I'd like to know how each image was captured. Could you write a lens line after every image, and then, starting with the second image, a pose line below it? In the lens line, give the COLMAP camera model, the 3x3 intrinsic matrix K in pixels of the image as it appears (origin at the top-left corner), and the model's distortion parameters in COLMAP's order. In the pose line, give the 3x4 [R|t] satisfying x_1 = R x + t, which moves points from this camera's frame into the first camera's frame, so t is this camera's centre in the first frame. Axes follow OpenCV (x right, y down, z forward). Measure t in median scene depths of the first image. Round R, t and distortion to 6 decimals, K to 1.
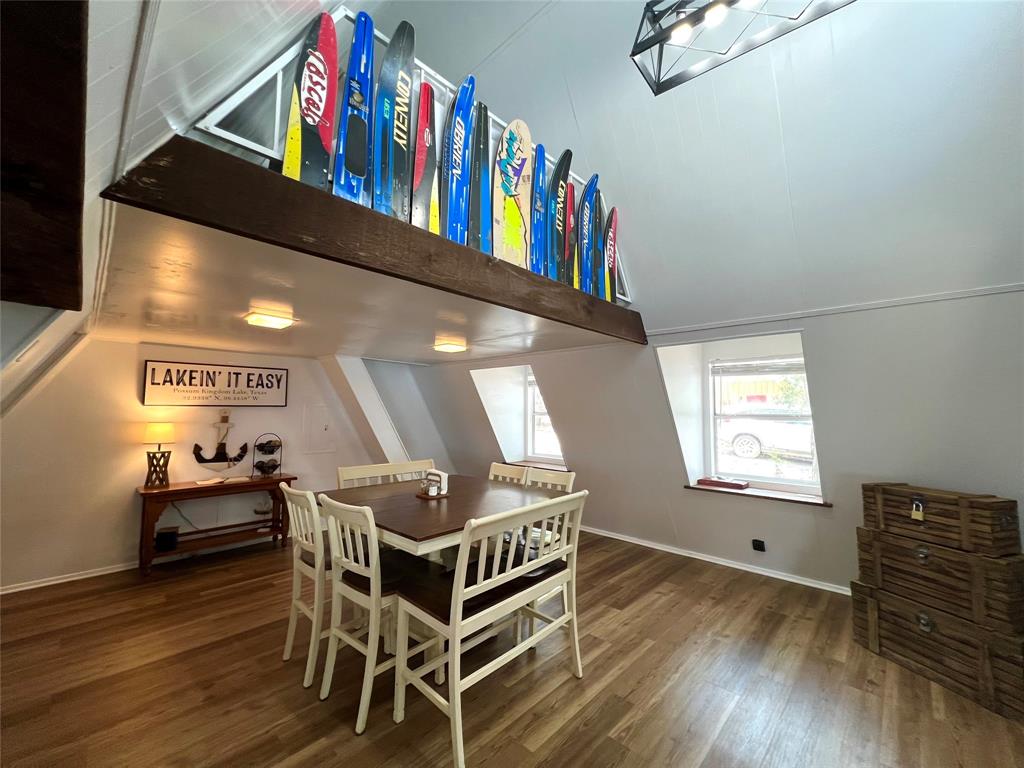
lens RADIAL K [[410.4, 0, 508.4], [0, 410.4, 382.0], [0, 0, 1]] dist [0.000560, -0.000097]
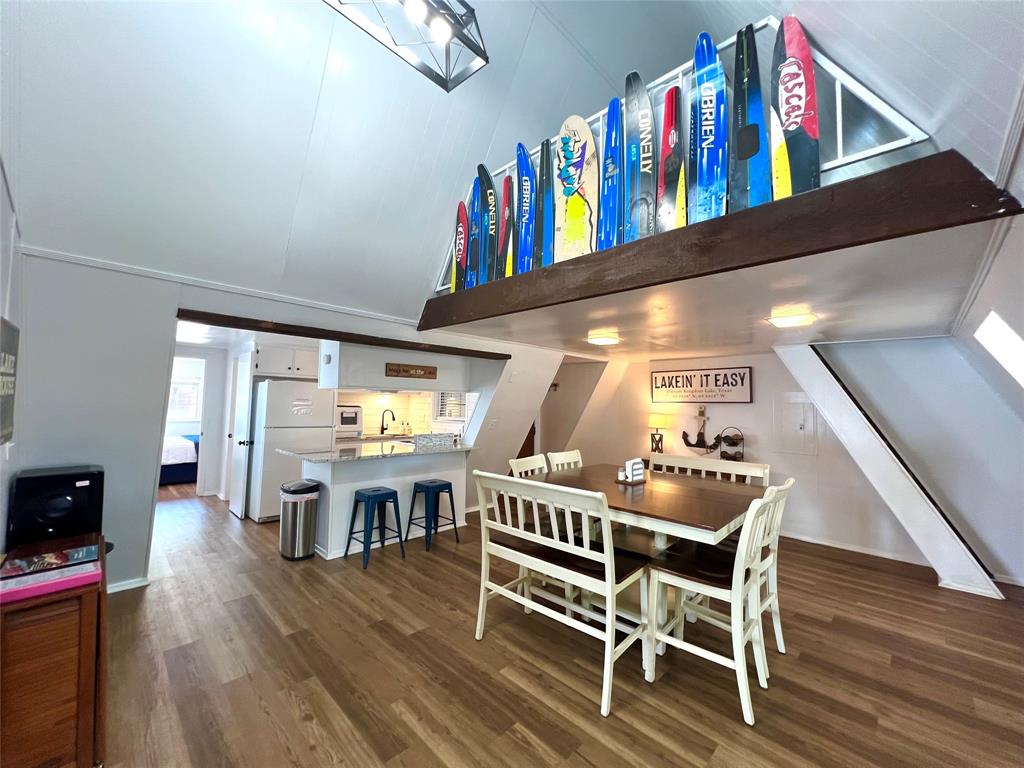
lens RADIAL K [[410.4, 0, 508.4], [0, 410.4, 381.7], [0, 0, 1]] dist [0.000560, -0.000097]
pose [[-0.020037, -0.061914, -0.997880, 0.970675], [0.051025, 0.996717, -0.062867, 0.077439], [0.998496, -0.052176, -0.016812, 0.786587]]
